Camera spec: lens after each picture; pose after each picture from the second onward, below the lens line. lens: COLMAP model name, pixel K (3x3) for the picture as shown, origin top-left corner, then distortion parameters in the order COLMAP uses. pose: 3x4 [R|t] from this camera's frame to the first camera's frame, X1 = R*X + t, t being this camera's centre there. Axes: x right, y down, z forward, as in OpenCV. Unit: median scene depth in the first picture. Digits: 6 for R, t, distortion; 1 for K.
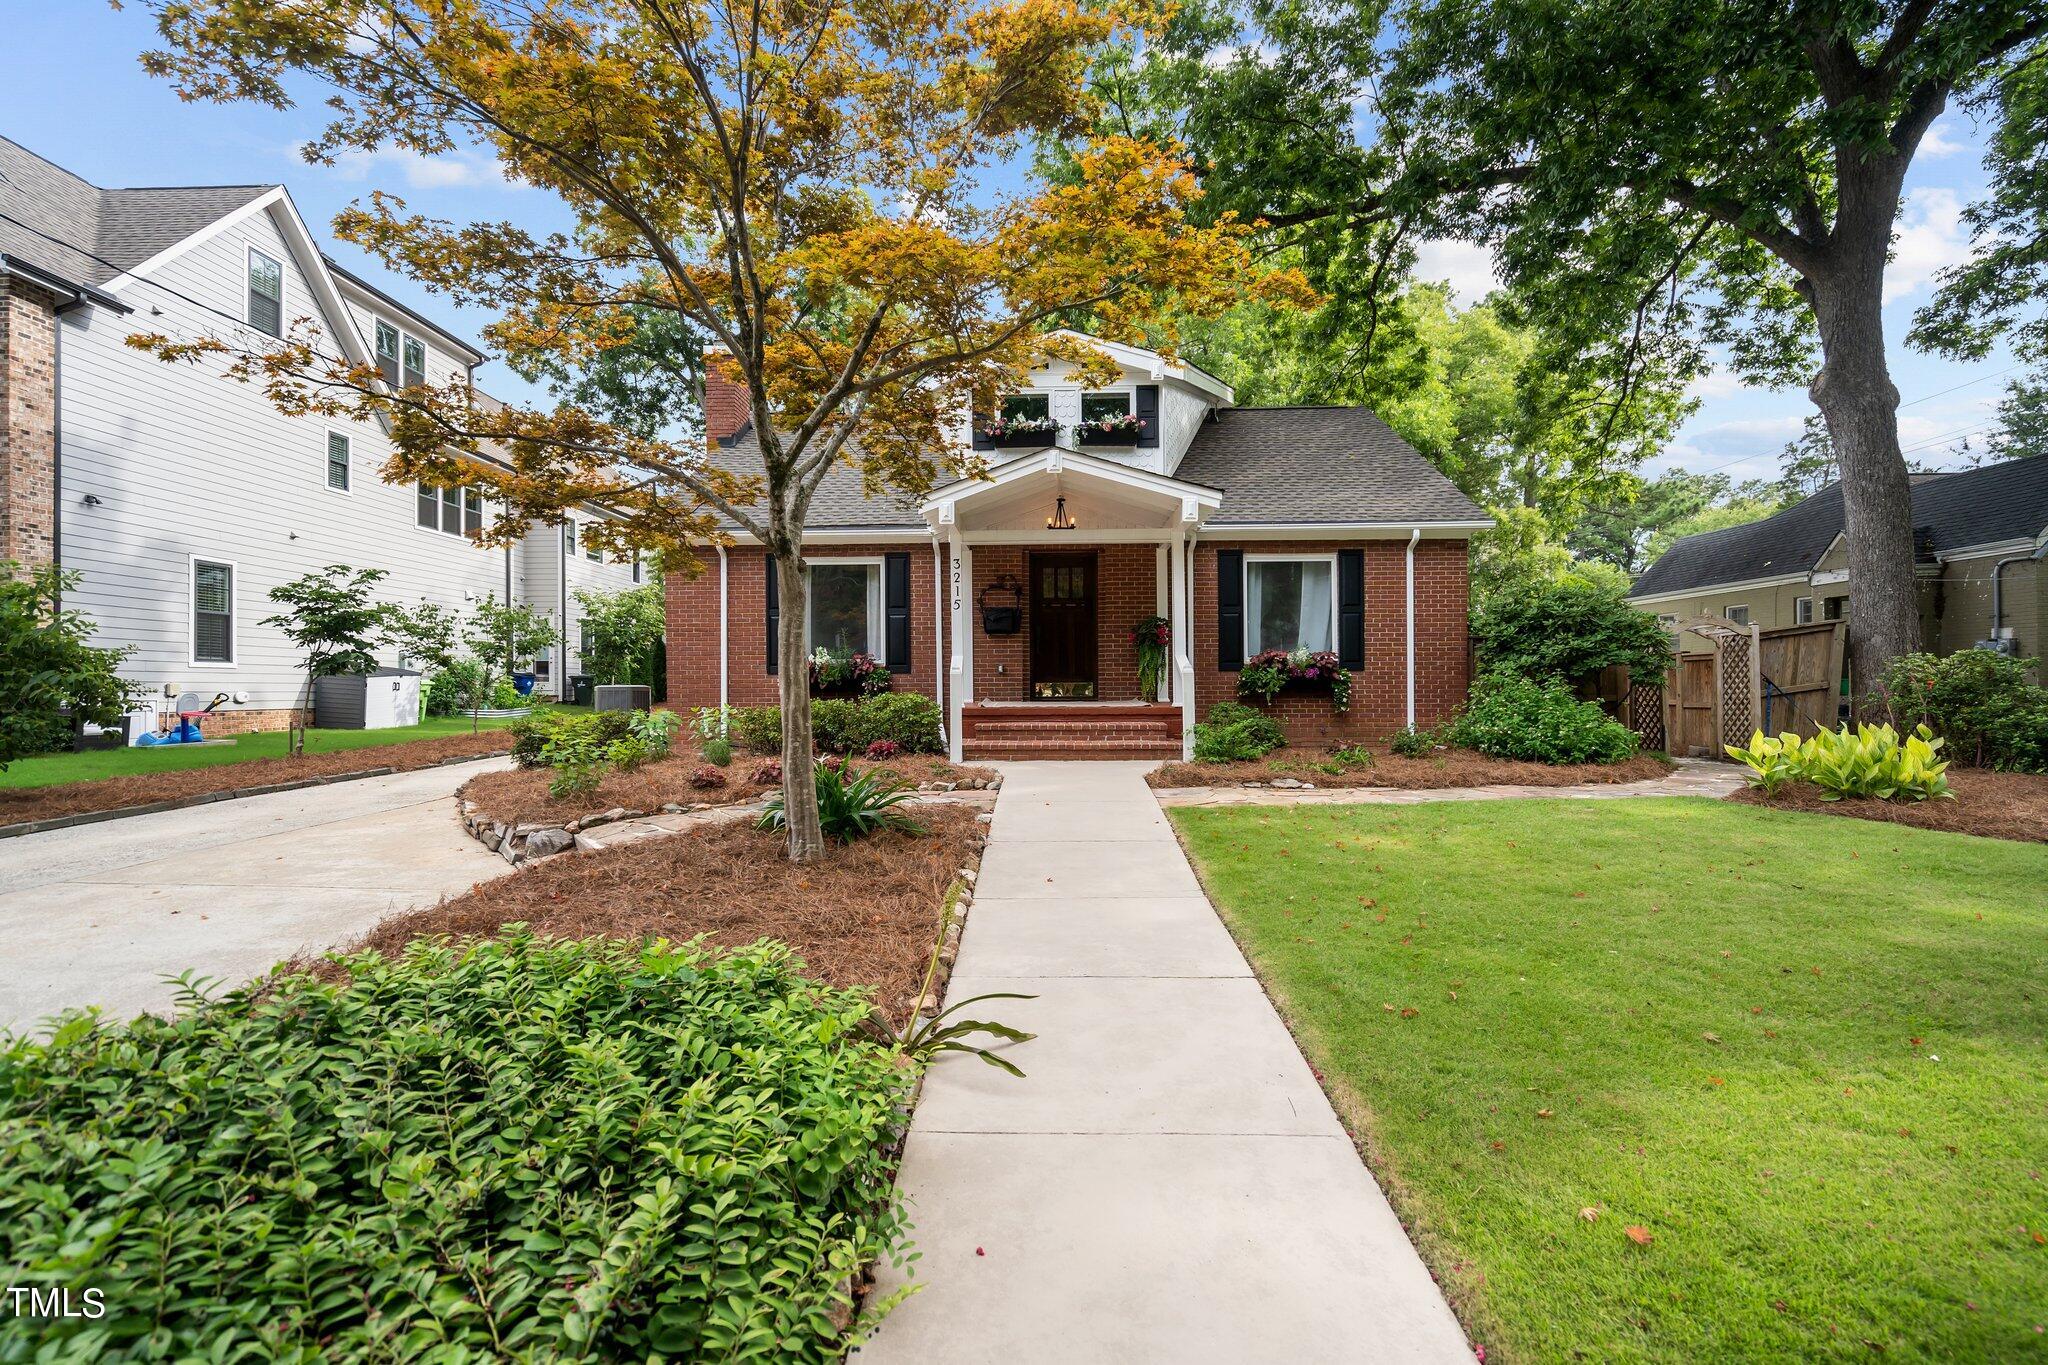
lens RADIAL K [[941.2, 0, 1031.9], [0, 941.2, 679.8], [0, 0, 1]] dist [-0.004248, 0.003447]
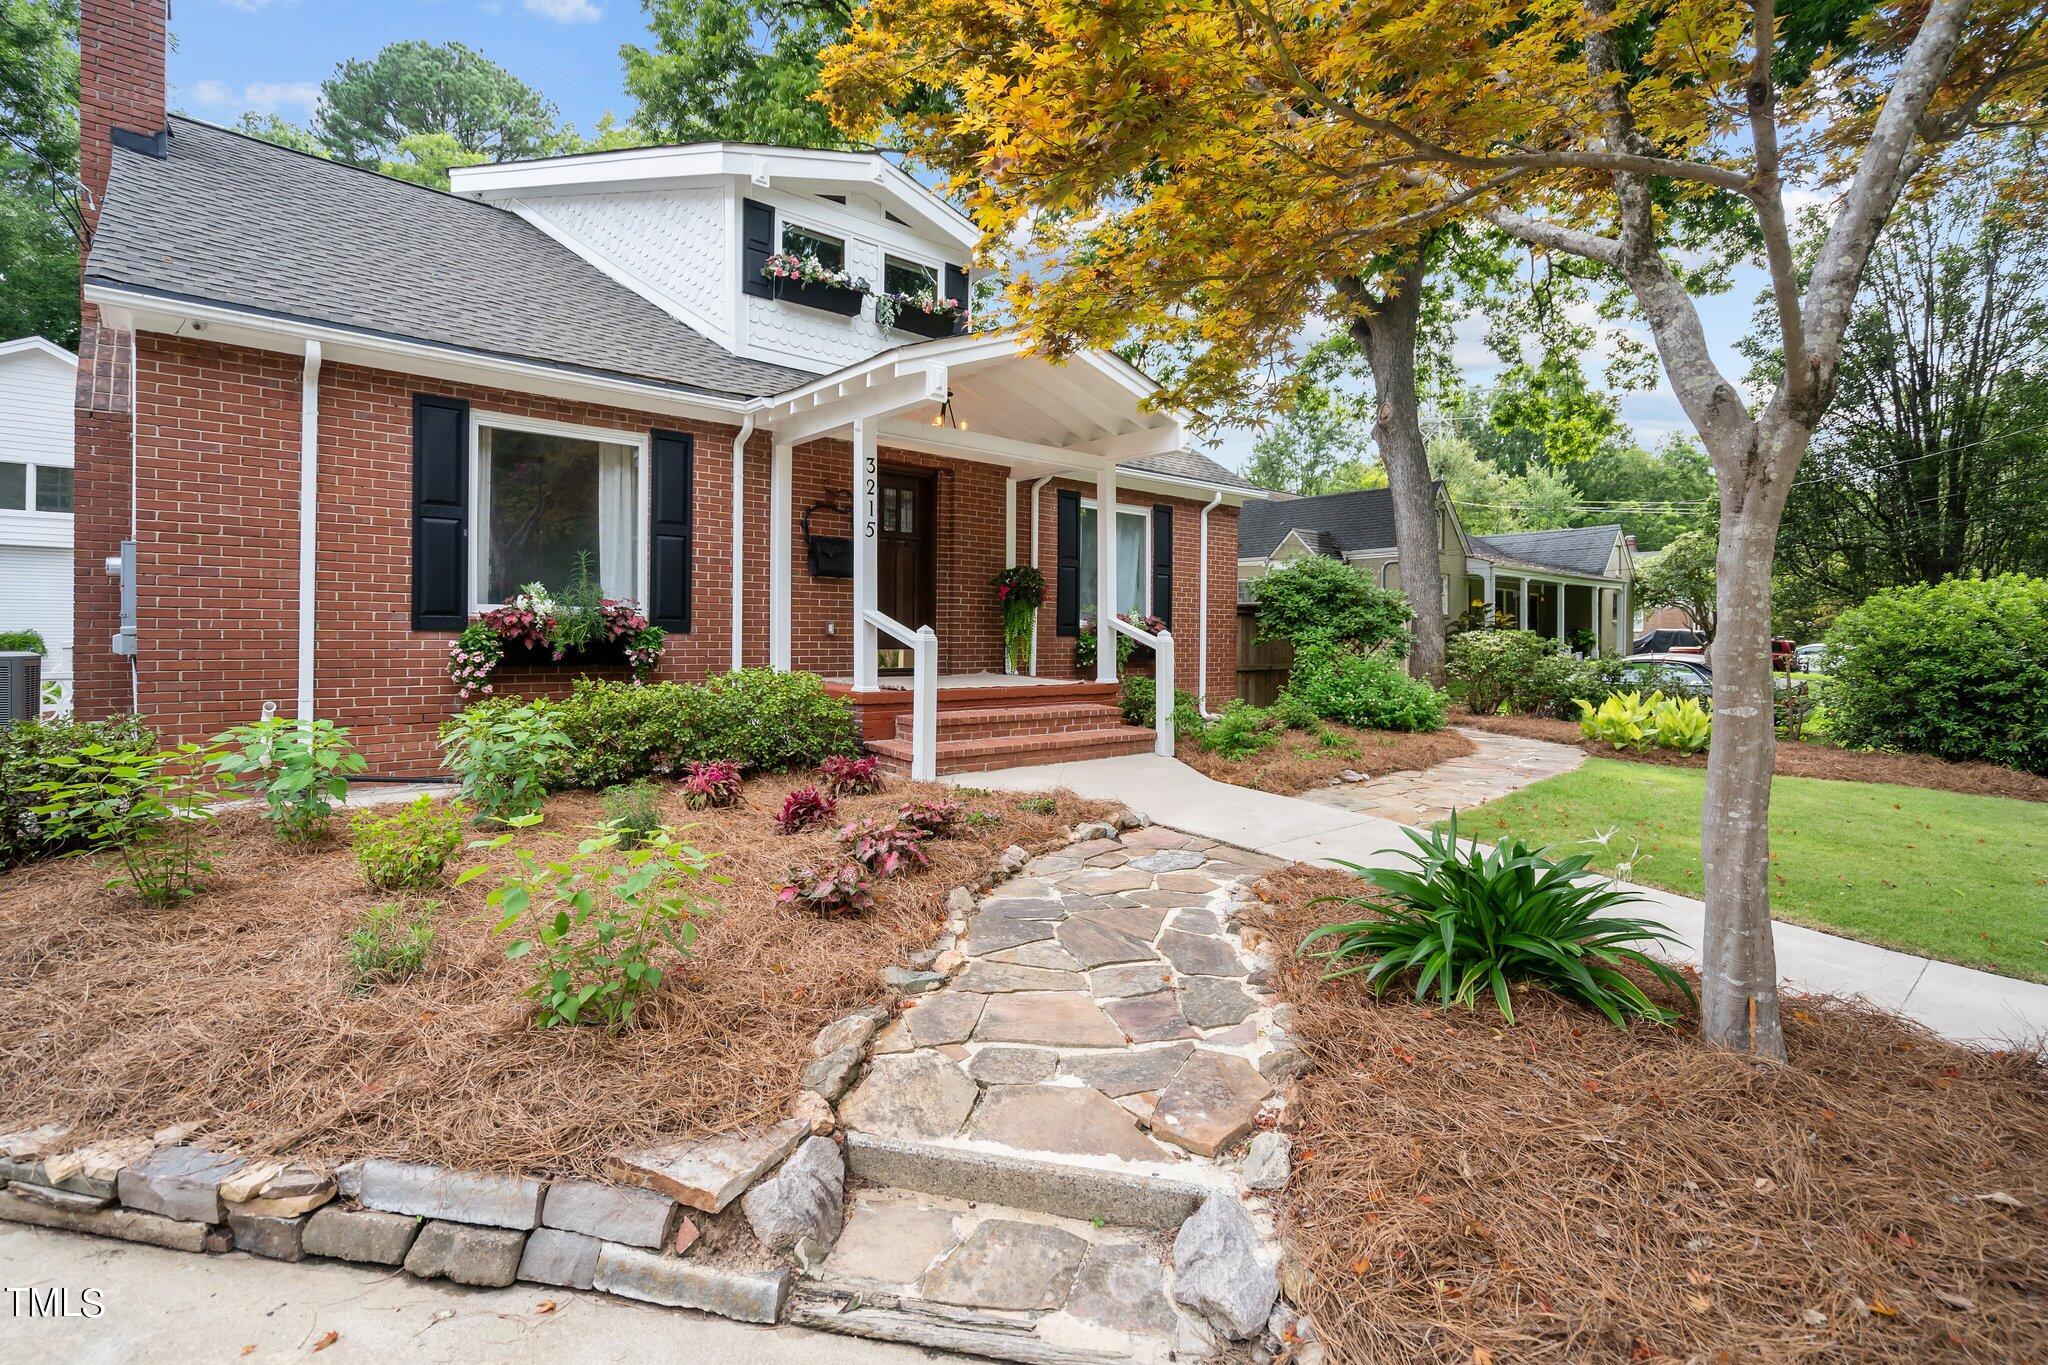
lens RADIAL K [[941.2, 0, 1022.0], [0, 941.2, 638.5], [0, 0, 1]] dist [-0.004248, 0.003447]
pose [[0.739367, 0.010300, 0.673224, -0.384873], [-0.017211, 0.999845, 0.003605, -0.009824], [-0.673083, -0.014252, 0.739430, 0.413536]]
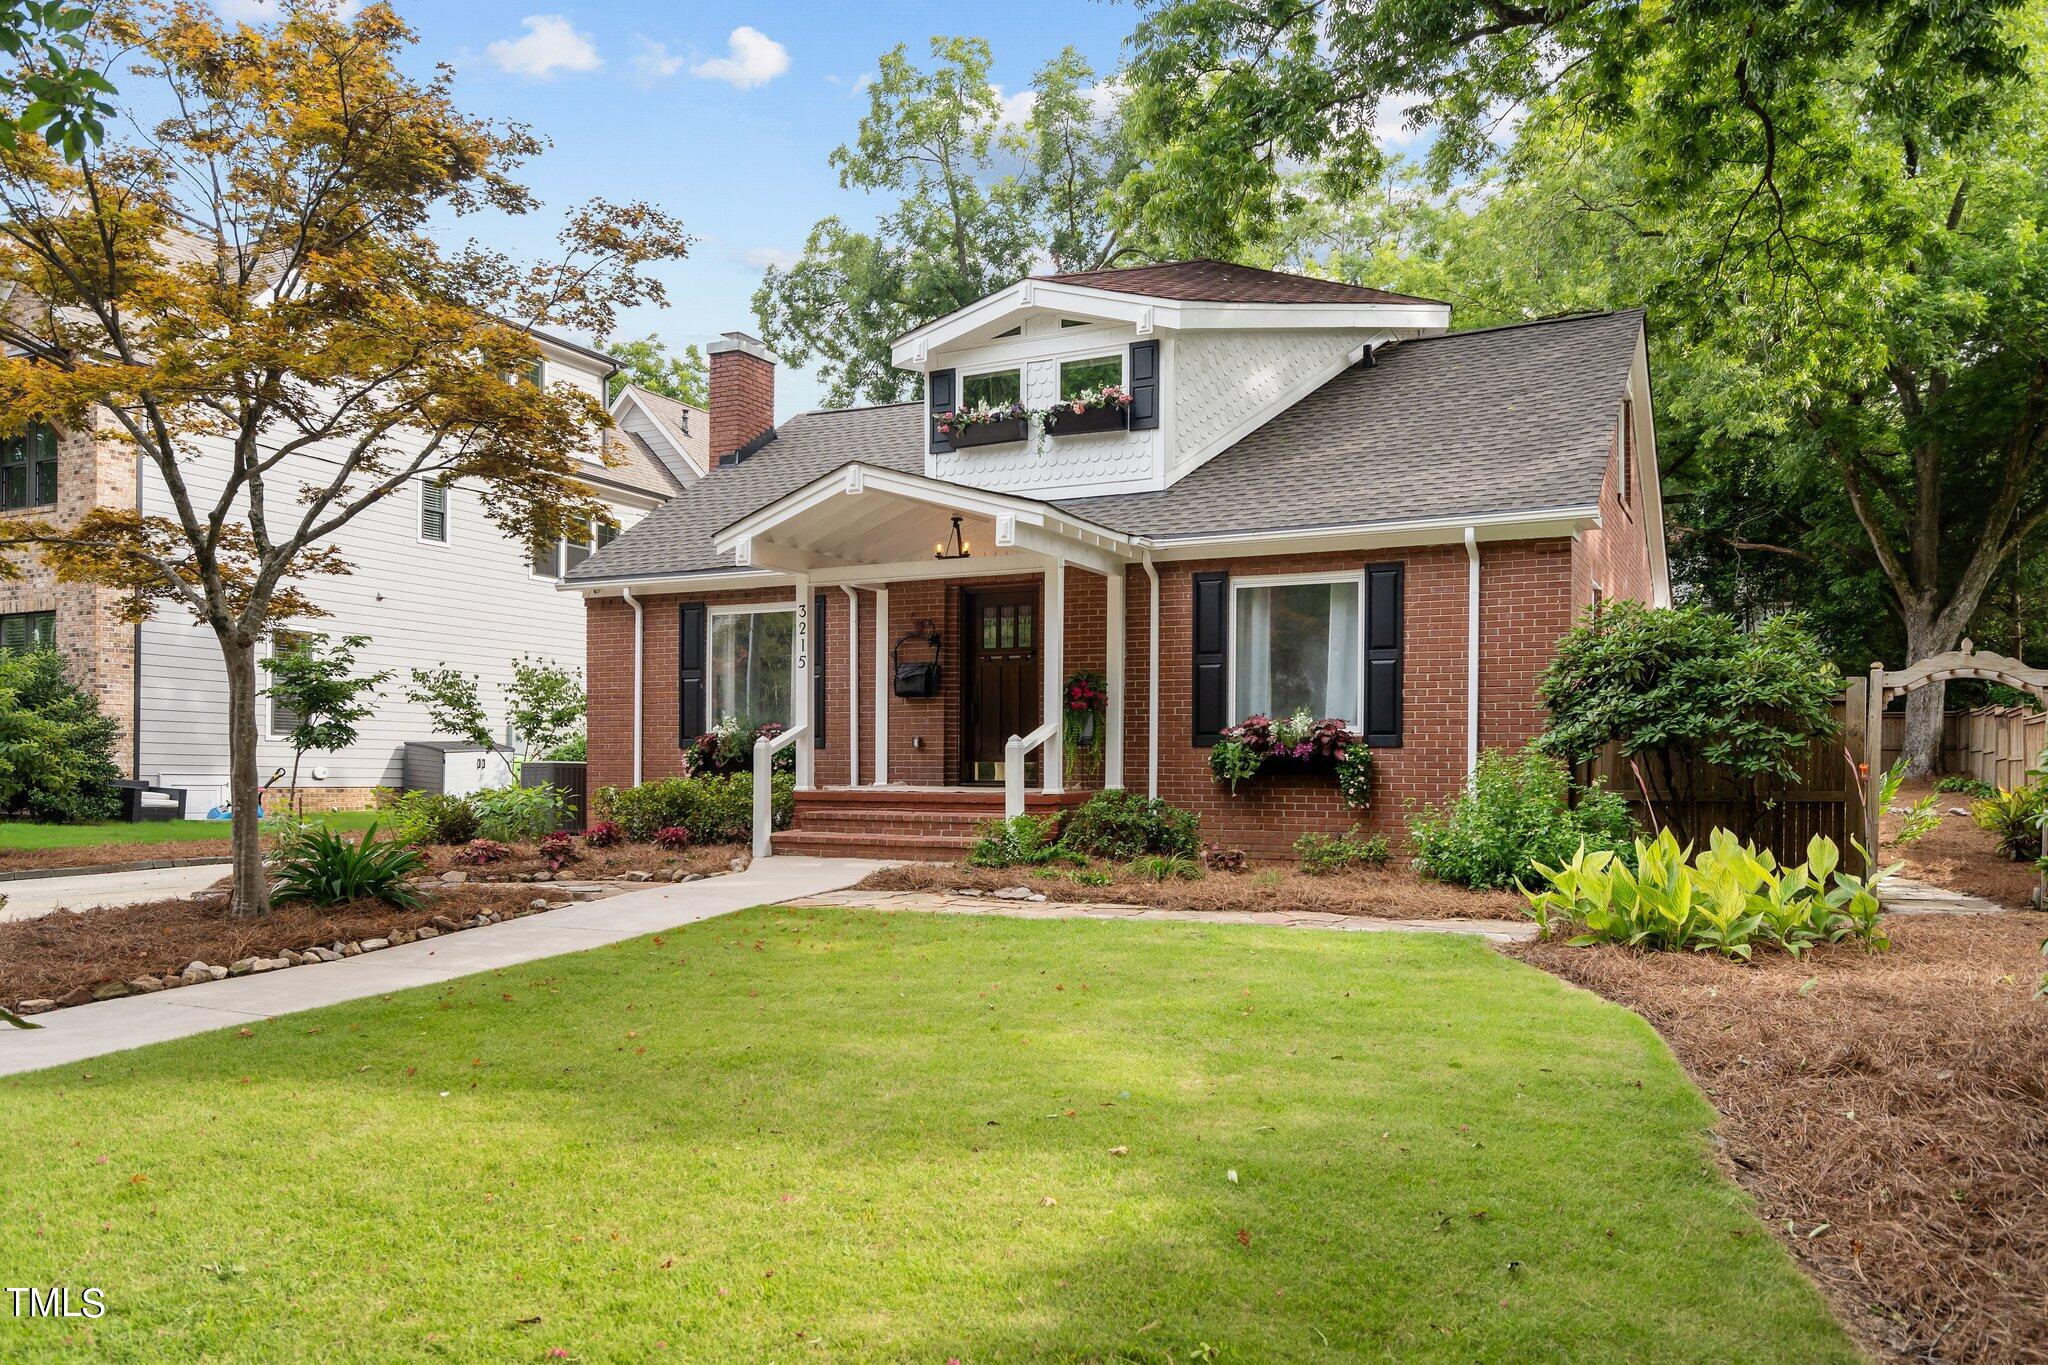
lens RADIAL K [[1538.8, 0, 1028.5], [0, 1538.8, 778.4], [0, 0, 1]] dist [0.009620, 0.009188]
pose [[0.894621, 0.012259, -0.446658, 0.605454], [-0.009369, 0.999918, 0.008678, 0.004995], [0.446728, -0.003579, 0.894663, -0.073812]]
